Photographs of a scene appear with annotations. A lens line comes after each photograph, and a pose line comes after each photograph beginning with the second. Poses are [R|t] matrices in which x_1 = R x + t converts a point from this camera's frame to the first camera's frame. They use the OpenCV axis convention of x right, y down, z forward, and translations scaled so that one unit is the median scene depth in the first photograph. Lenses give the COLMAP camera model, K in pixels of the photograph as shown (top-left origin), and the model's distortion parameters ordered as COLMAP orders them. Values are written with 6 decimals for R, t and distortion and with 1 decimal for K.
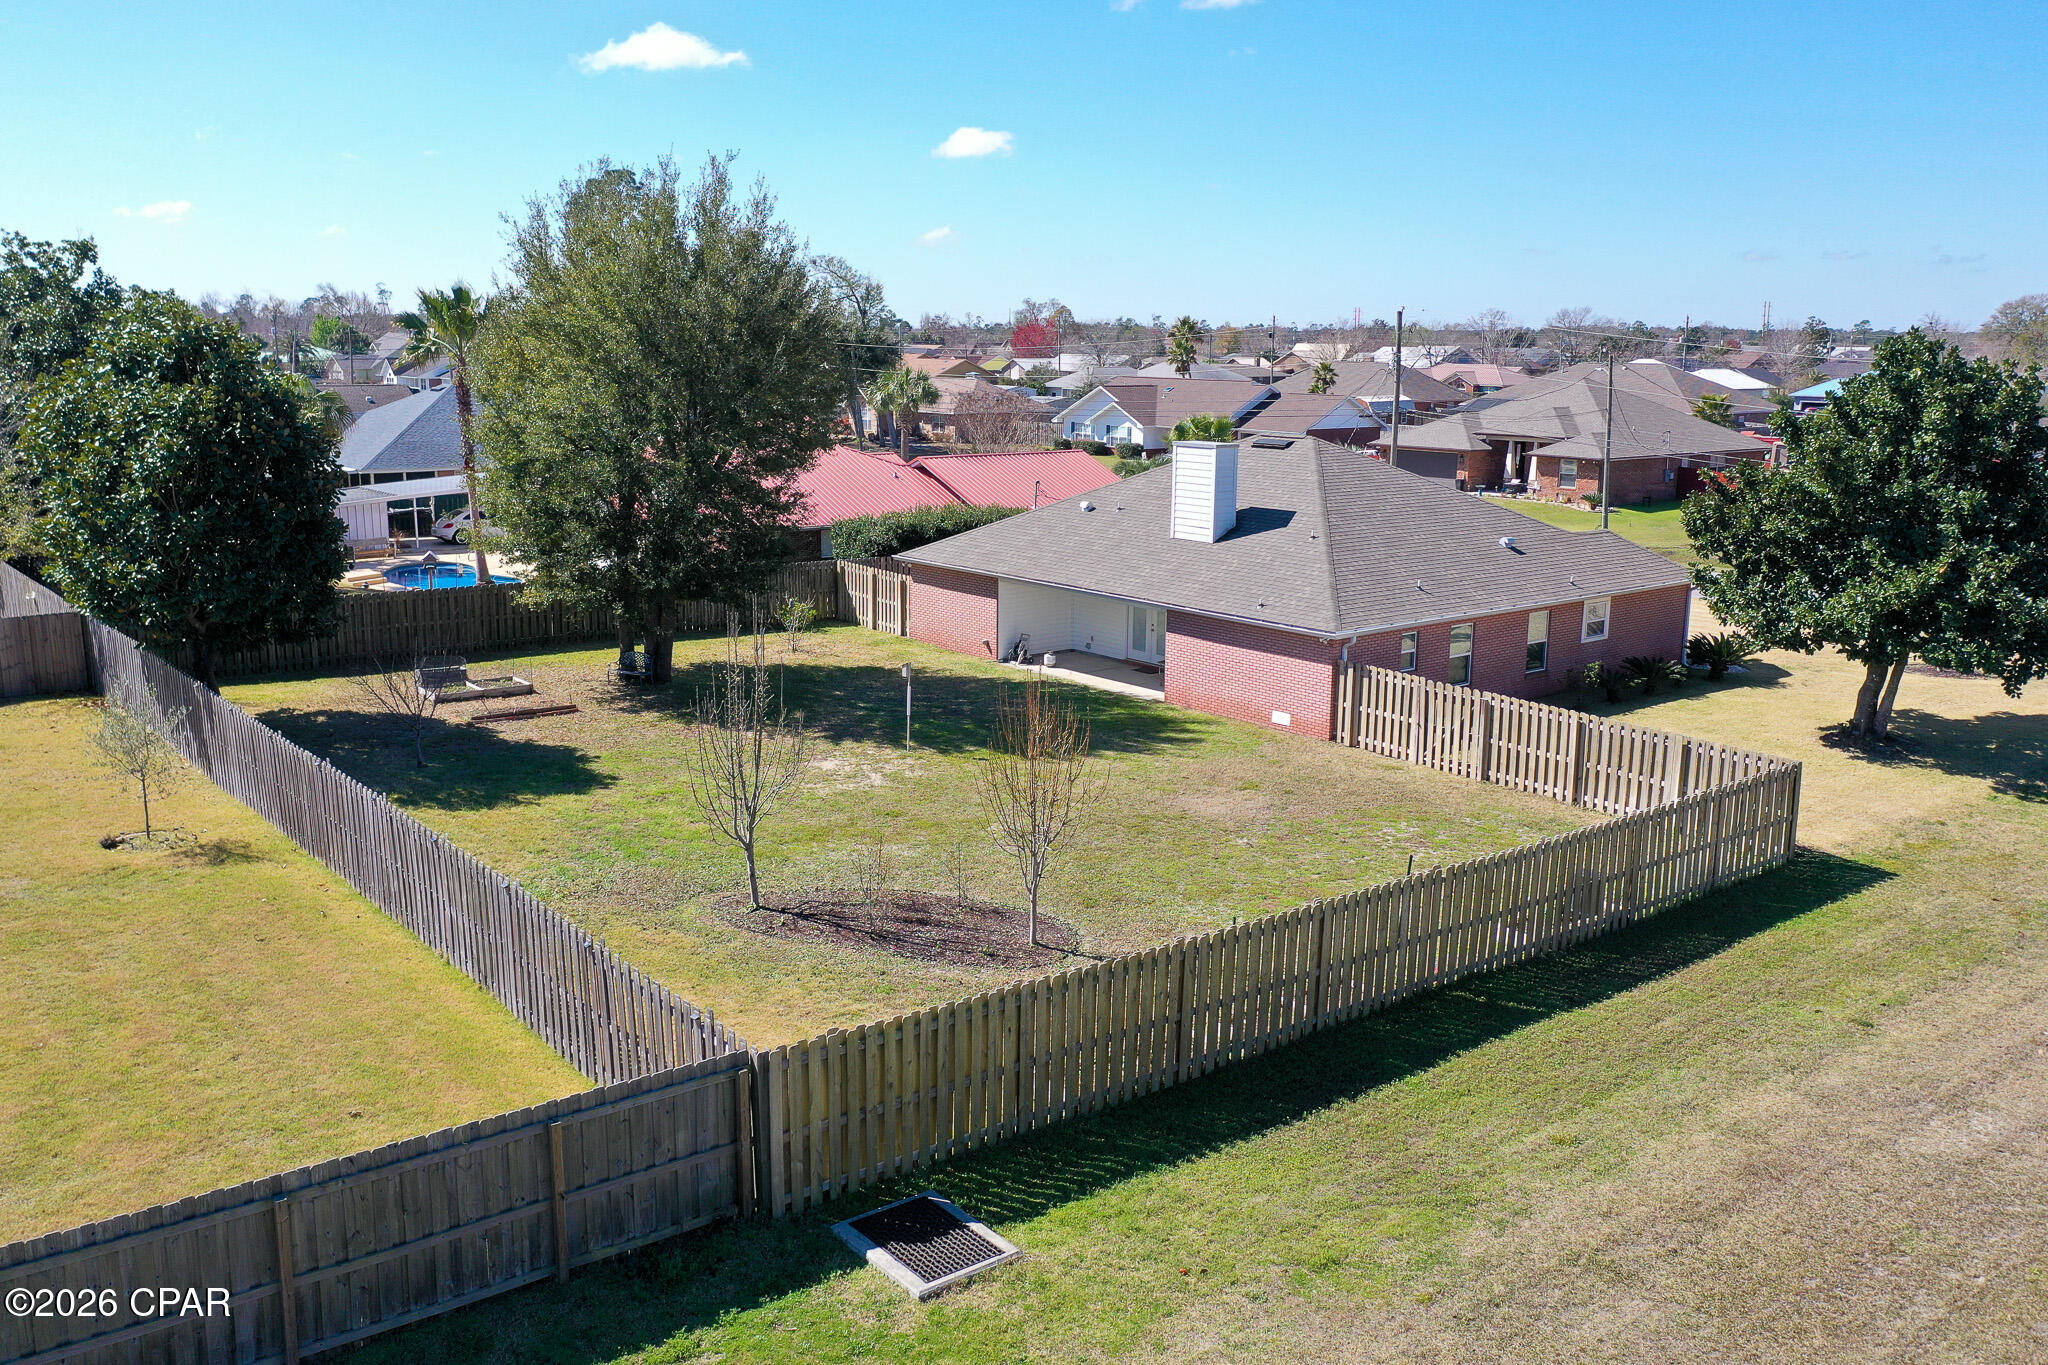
lens RADIAL K [[1600.5, 0, 1024.0], [0, 1600.5, 682.5], [0, 0, 1]] dist [-0.029796, -0.000518]
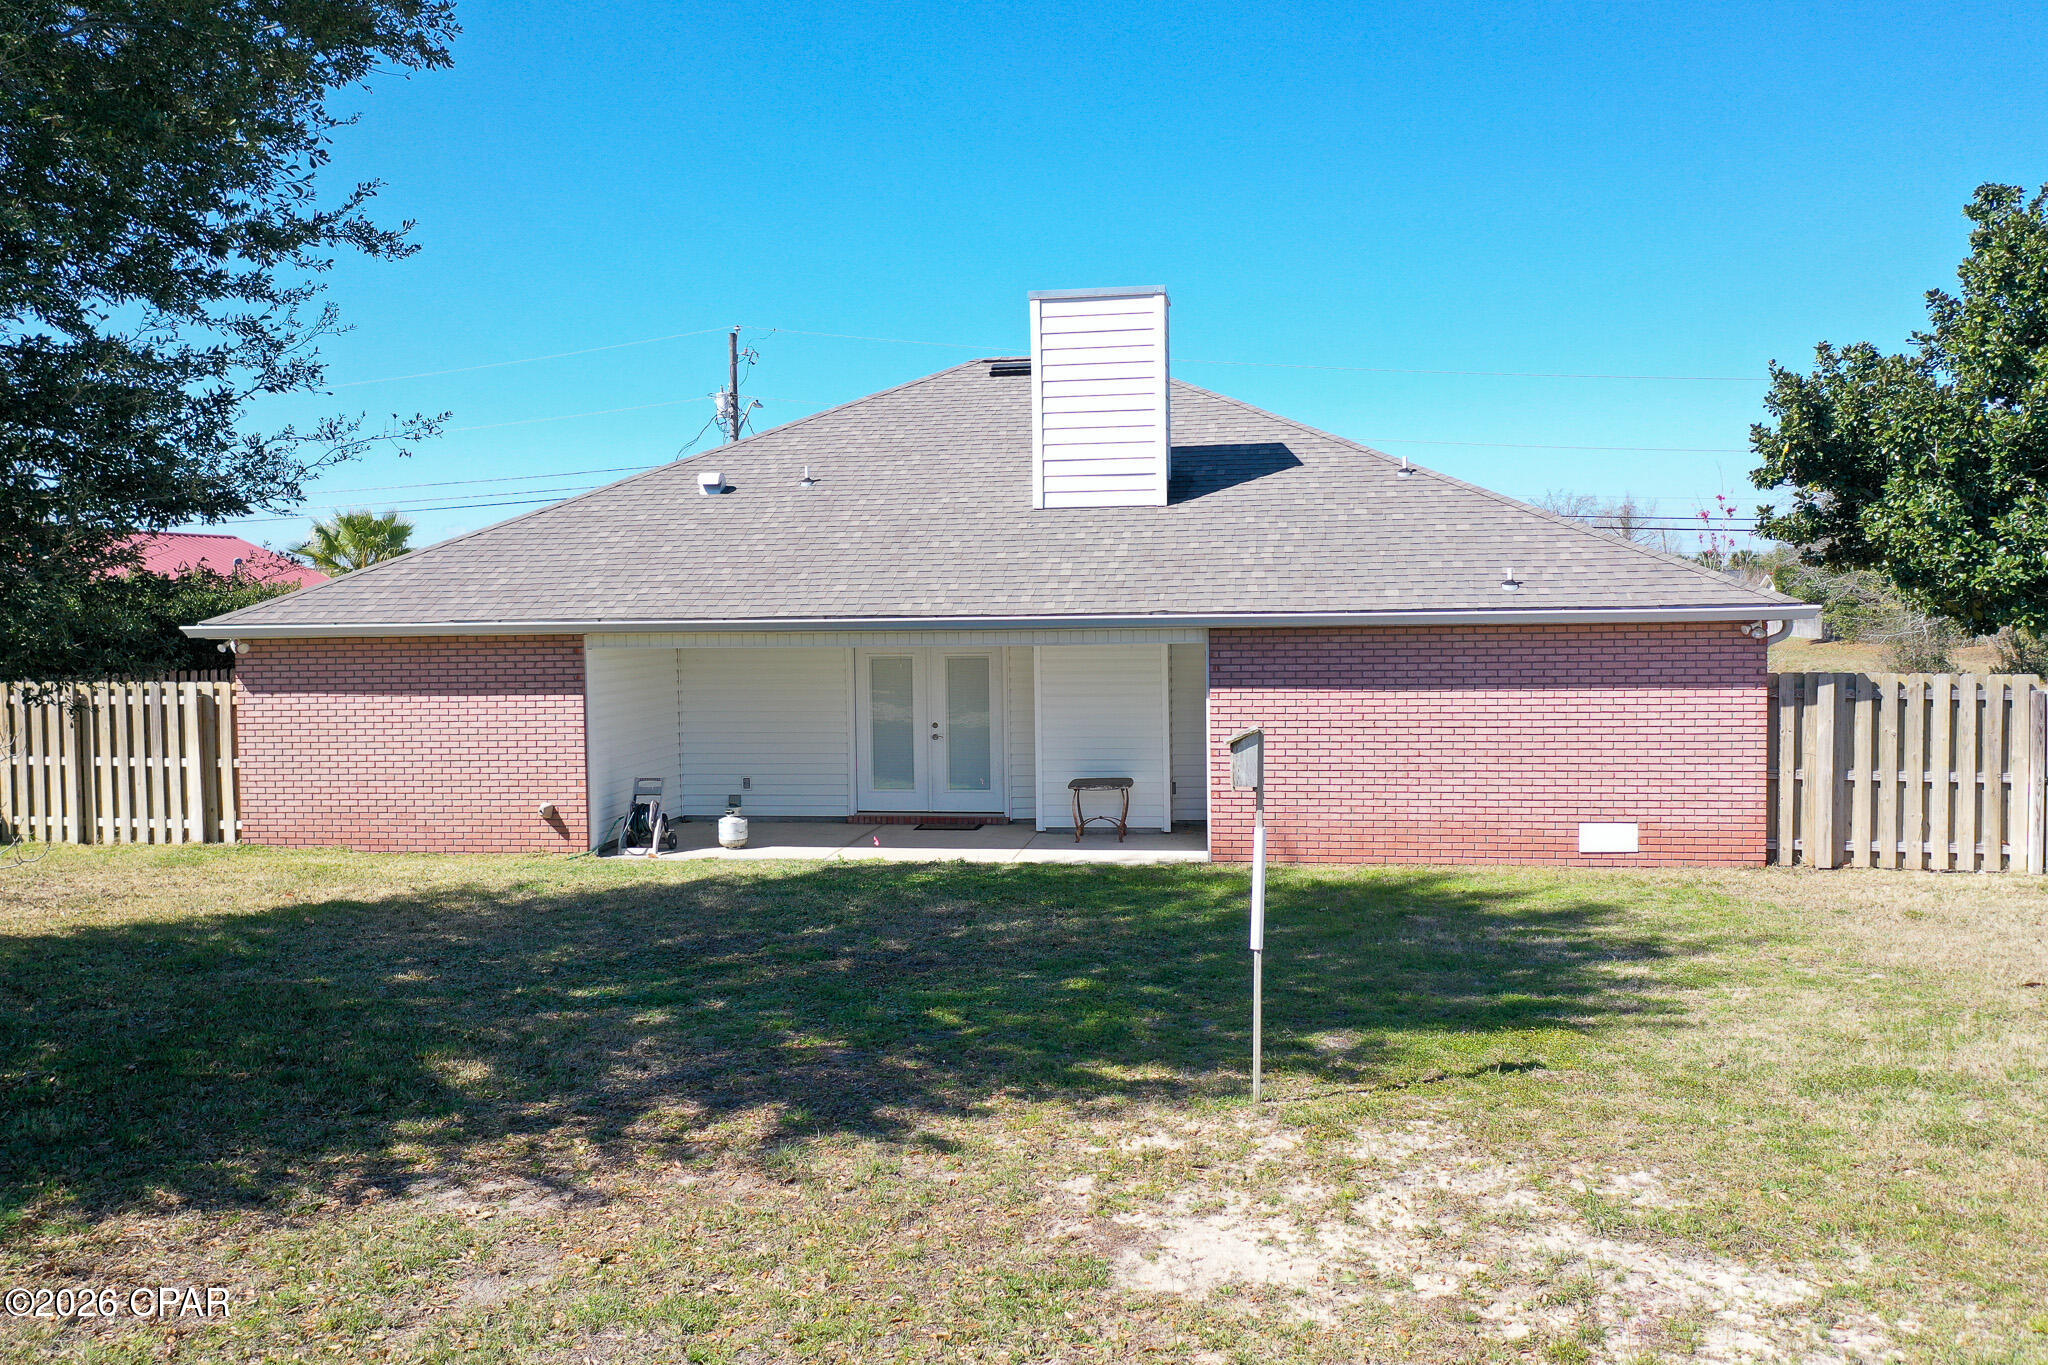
lens RADIAL K [[1600.5, 0, 1024.0], [0, 1600.5, 682.5], [0, 0, 1]] dist [-0.029796, -0.000518]
pose [[0.754116, -0.049134, 0.654900, -0.208912], [0.150495, 0.983591, -0.099501, 0.000434], [-0.639265, 0.173595, 0.749136, 0.699209]]
